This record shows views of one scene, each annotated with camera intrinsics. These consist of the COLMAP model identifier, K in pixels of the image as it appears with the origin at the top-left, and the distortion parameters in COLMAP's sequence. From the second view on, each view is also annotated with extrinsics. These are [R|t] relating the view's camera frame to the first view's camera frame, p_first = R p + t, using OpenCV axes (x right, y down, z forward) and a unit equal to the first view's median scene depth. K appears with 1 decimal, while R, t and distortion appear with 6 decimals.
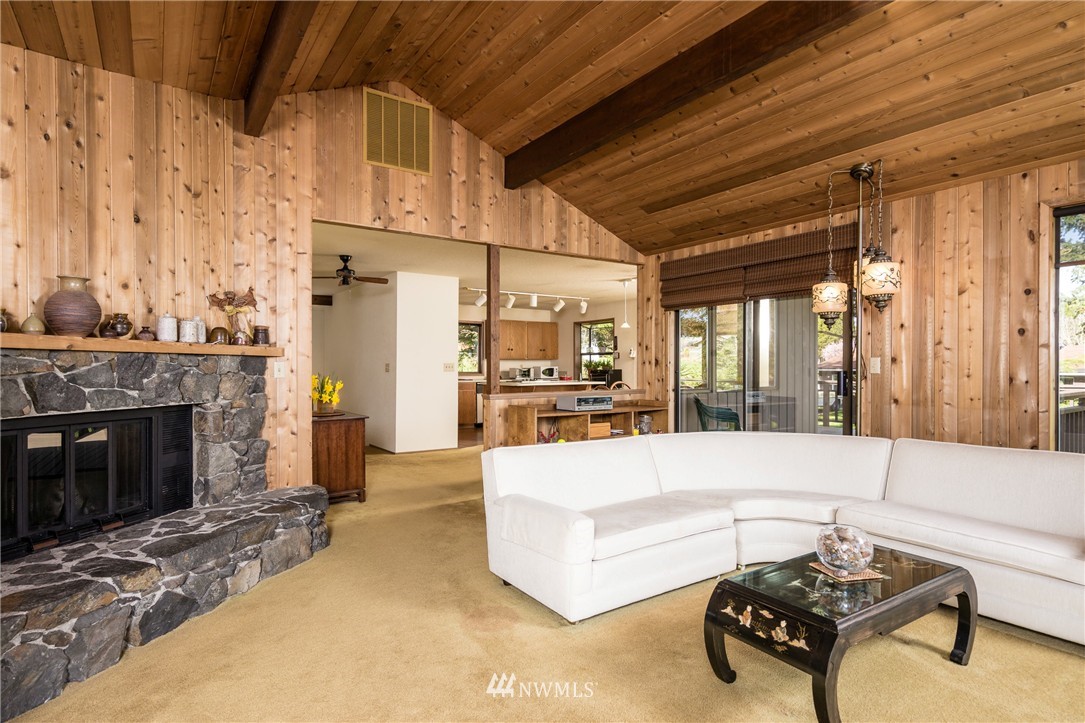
lens RADIAL K [[577.3, 0, 540.7], [0, 577.3, 366.4], [0, 0, 1]] dist [0.000652, 0.000050]
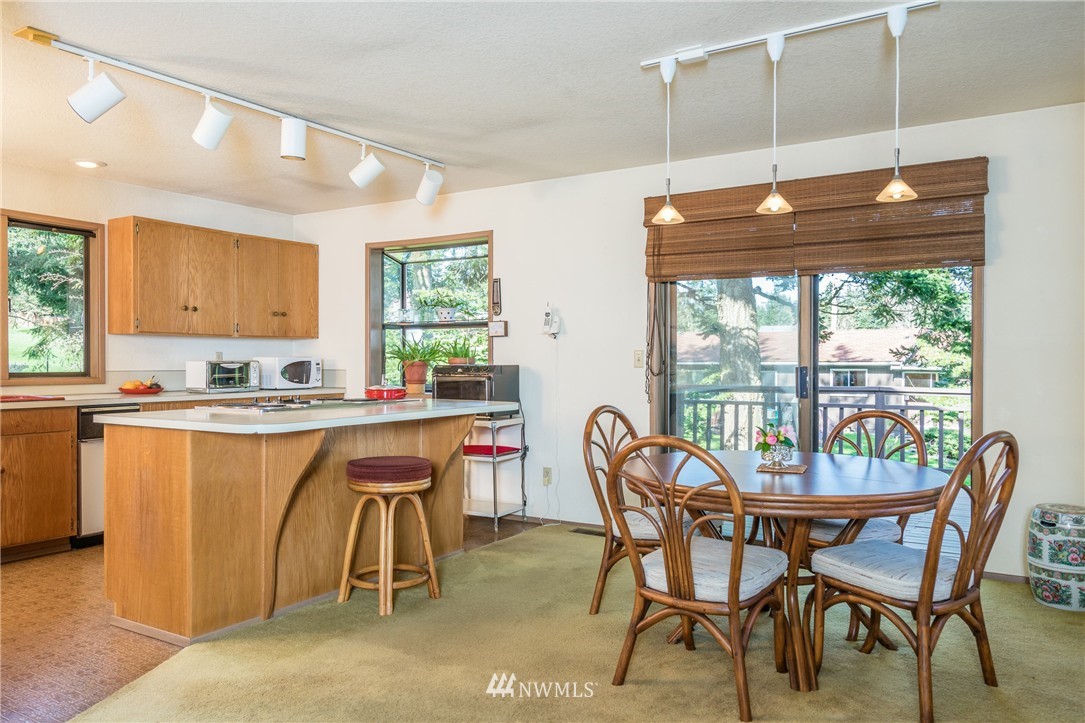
lens RADIAL K [[802.0, 0, 544.7], [0, 802.0, 361.2], [0, 0, 1]] dist [0.007212, 0.001394]
pose [[0.915790, 0.000749, 0.401656, -0.049974], [-0.002508, 0.999989, 0.003854, 0.000438], [-0.401649, -0.004537, 0.915783, 0.451297]]
